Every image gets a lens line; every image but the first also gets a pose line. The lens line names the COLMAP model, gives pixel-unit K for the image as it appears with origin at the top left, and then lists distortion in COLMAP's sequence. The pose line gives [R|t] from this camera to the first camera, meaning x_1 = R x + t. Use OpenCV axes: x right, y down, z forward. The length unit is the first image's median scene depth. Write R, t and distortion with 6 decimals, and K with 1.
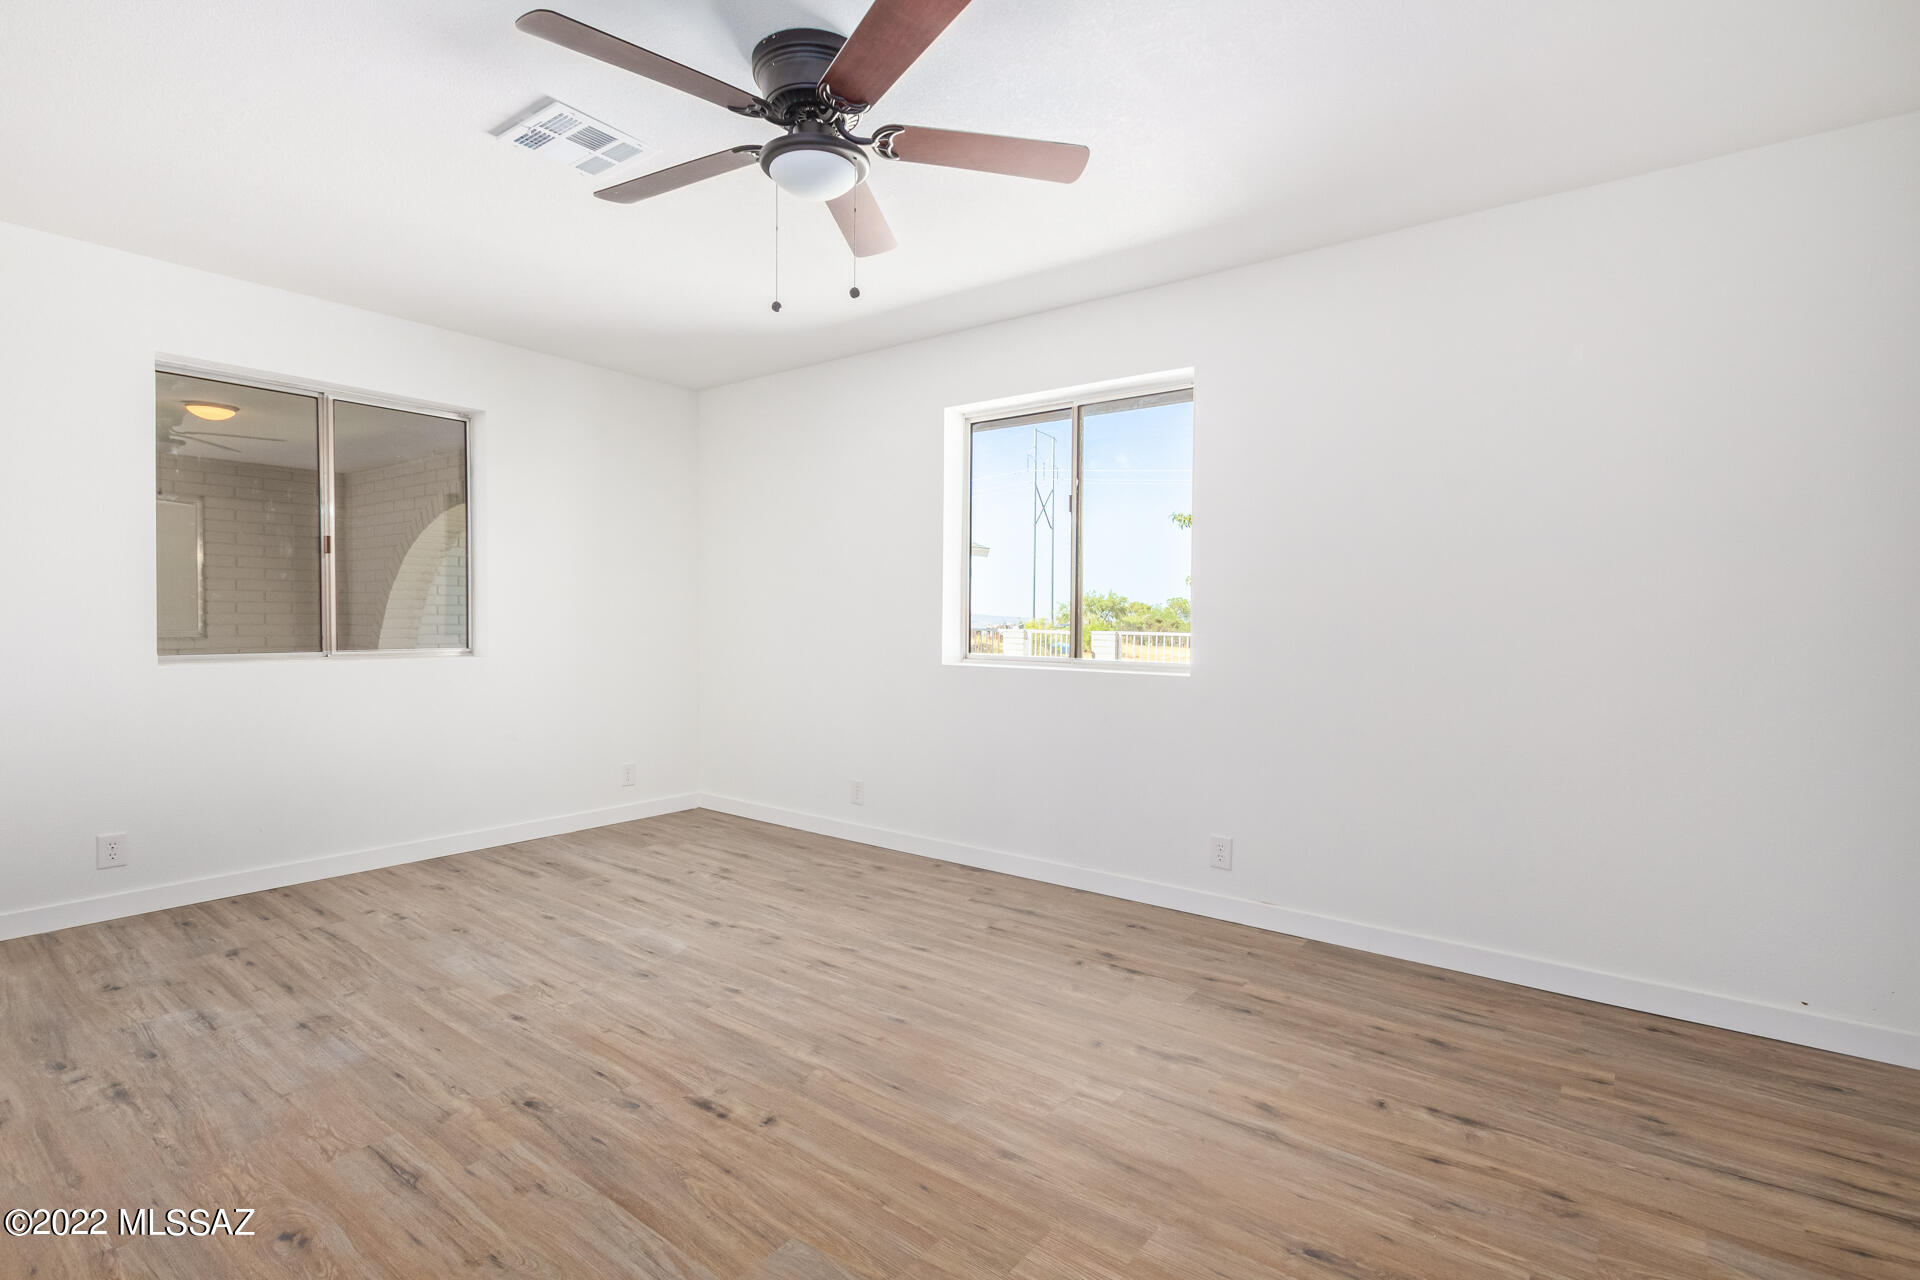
lens RADIAL K [[897.4, 0, 969.0], [0, 897.4, 629.9], [0, 0, 1]] dist [0.011127, -0.003857]
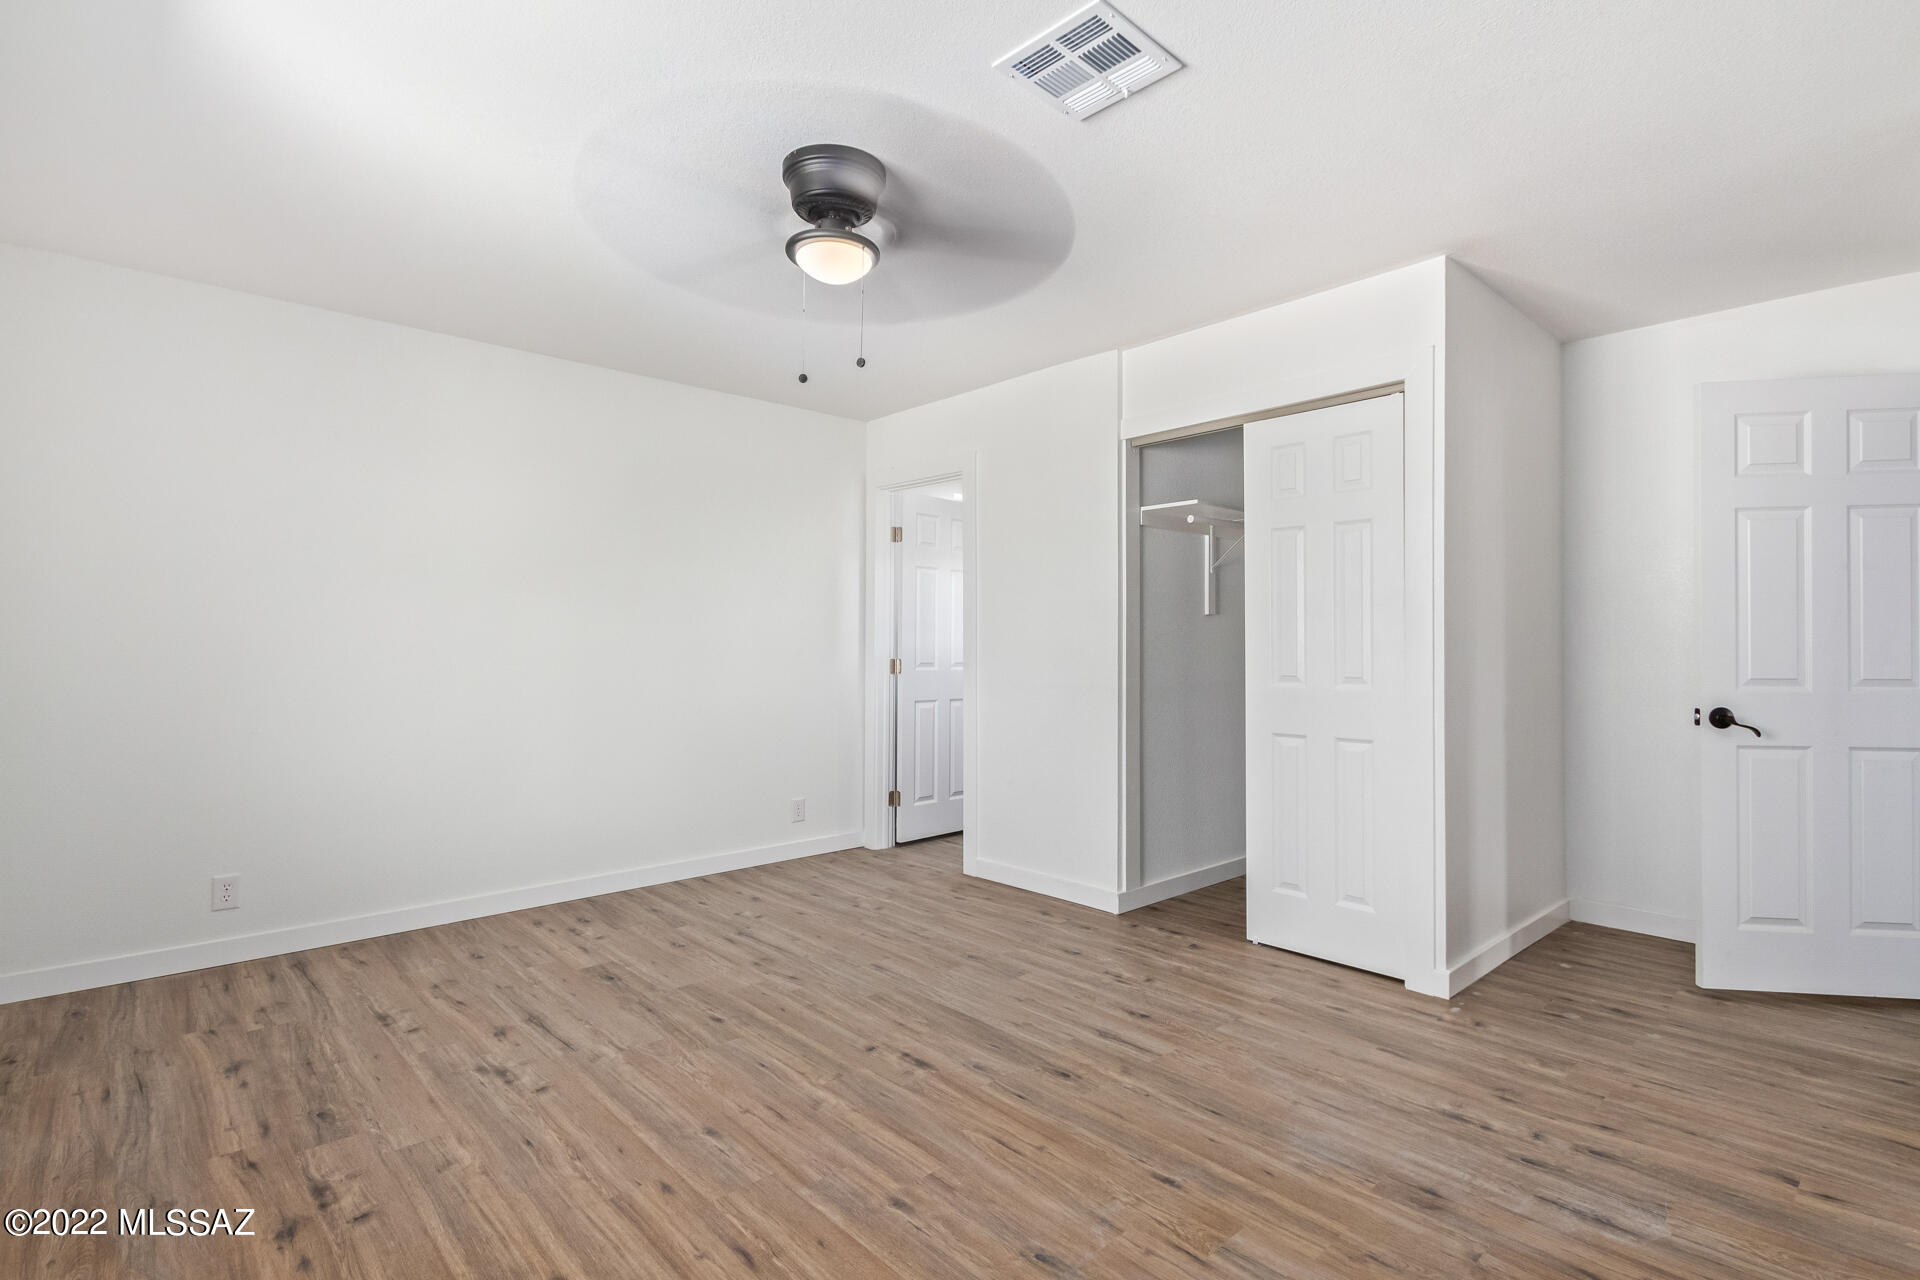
lens RADIAL K [[897.4, 0, 954.9], [0, 897.4, 641.4], [0, 0, 1]] dist [0.011127, -0.003857]
pose [[-0.982675, -0.008762, 0.185132, -0.451320], [-0.007191, 0.999932, 0.009158, -0.042352], [-0.185199, 0.007668, -0.982671, 1.762143]]
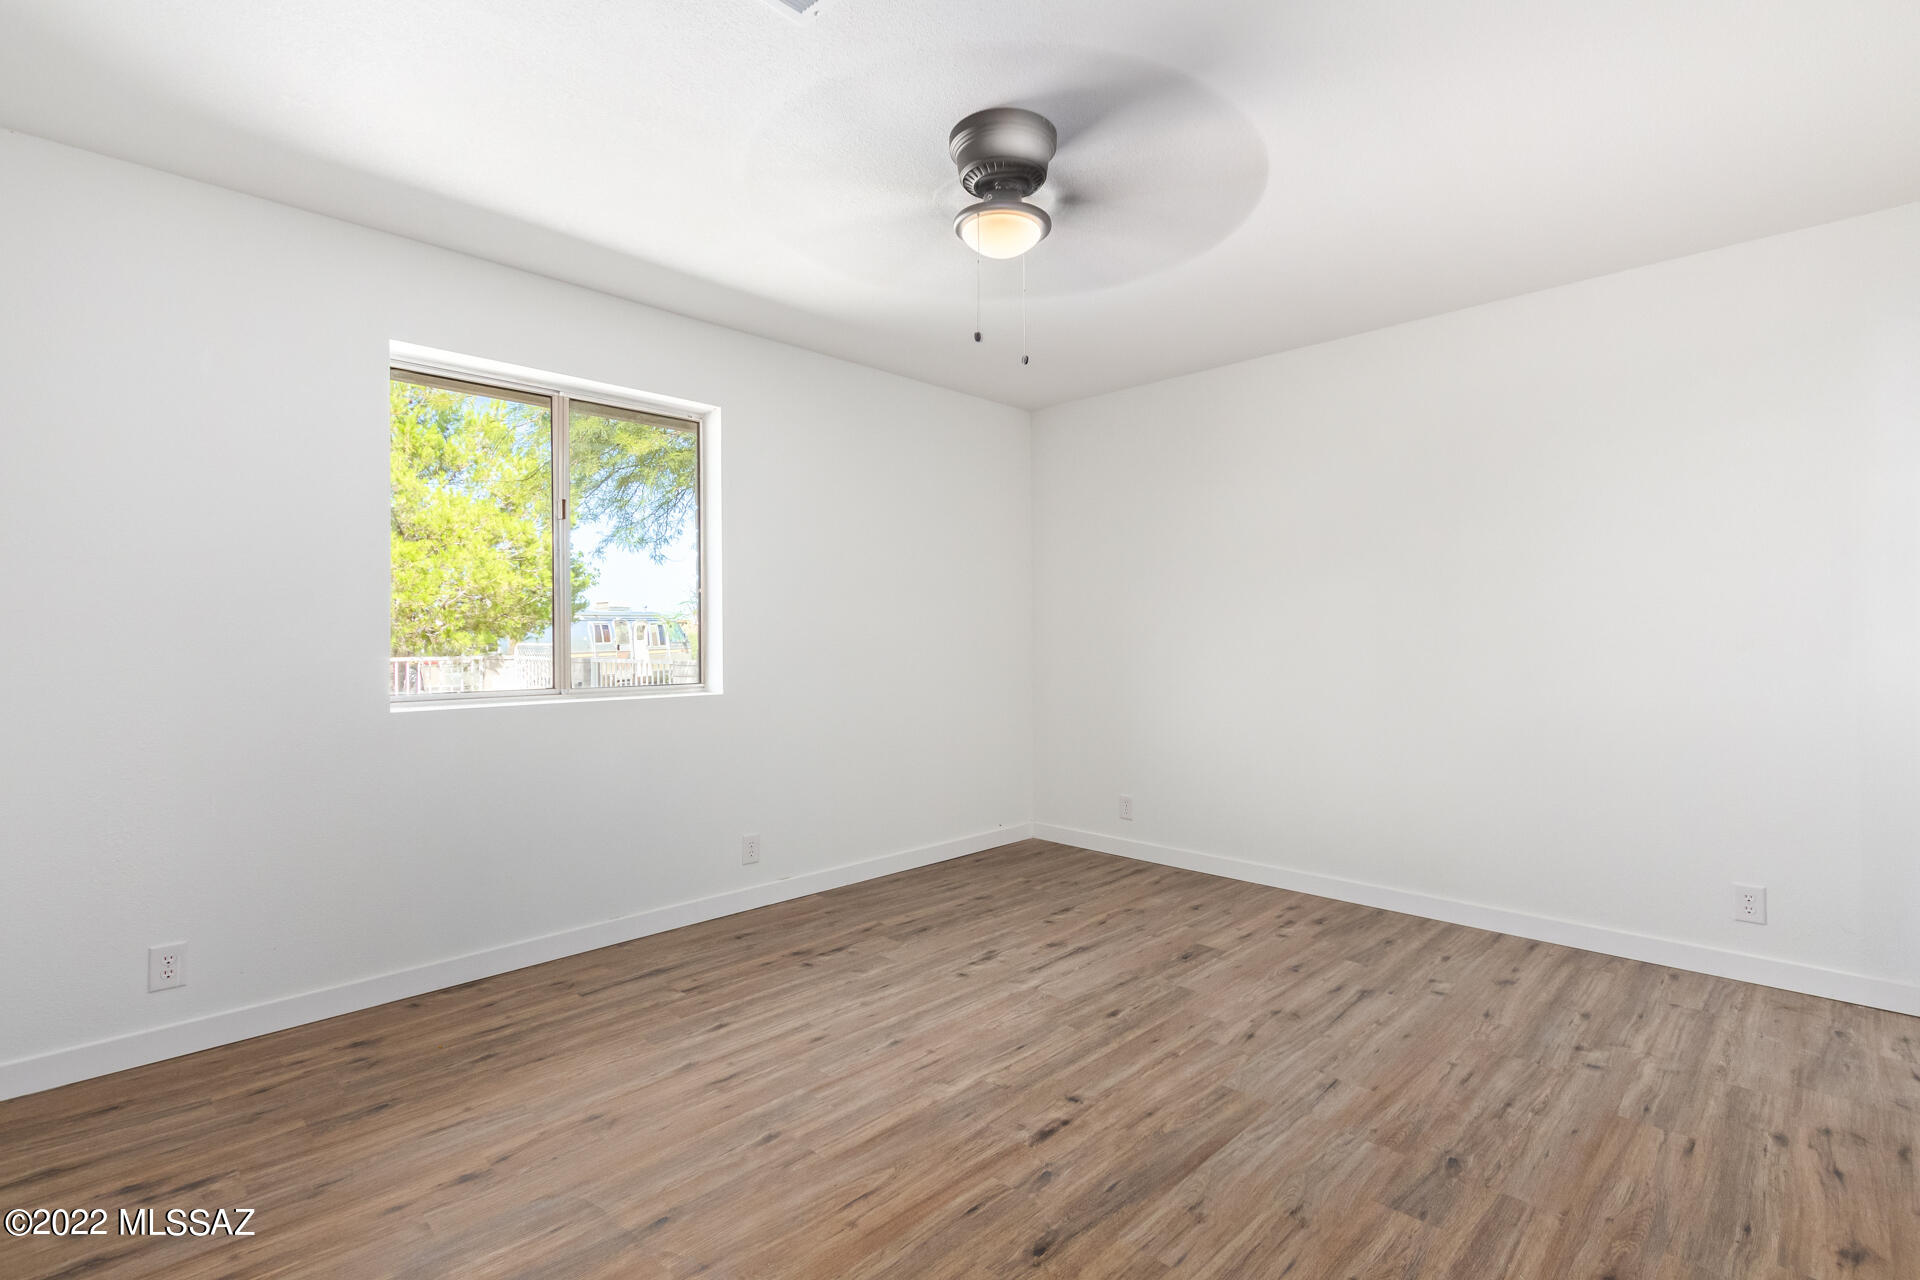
lens RADIAL K [[897.4, 0, 963.2], [0, 897.4, 642.6], [0, 0, 1]] dist [0.011127, -0.003857]
pose [[0.129736, -0.013279, 0.991460, -1.041301], [0.019039, 0.999759, 0.010899, -0.023312], [-0.991366, 0.017462, 0.129958, 0.770380]]
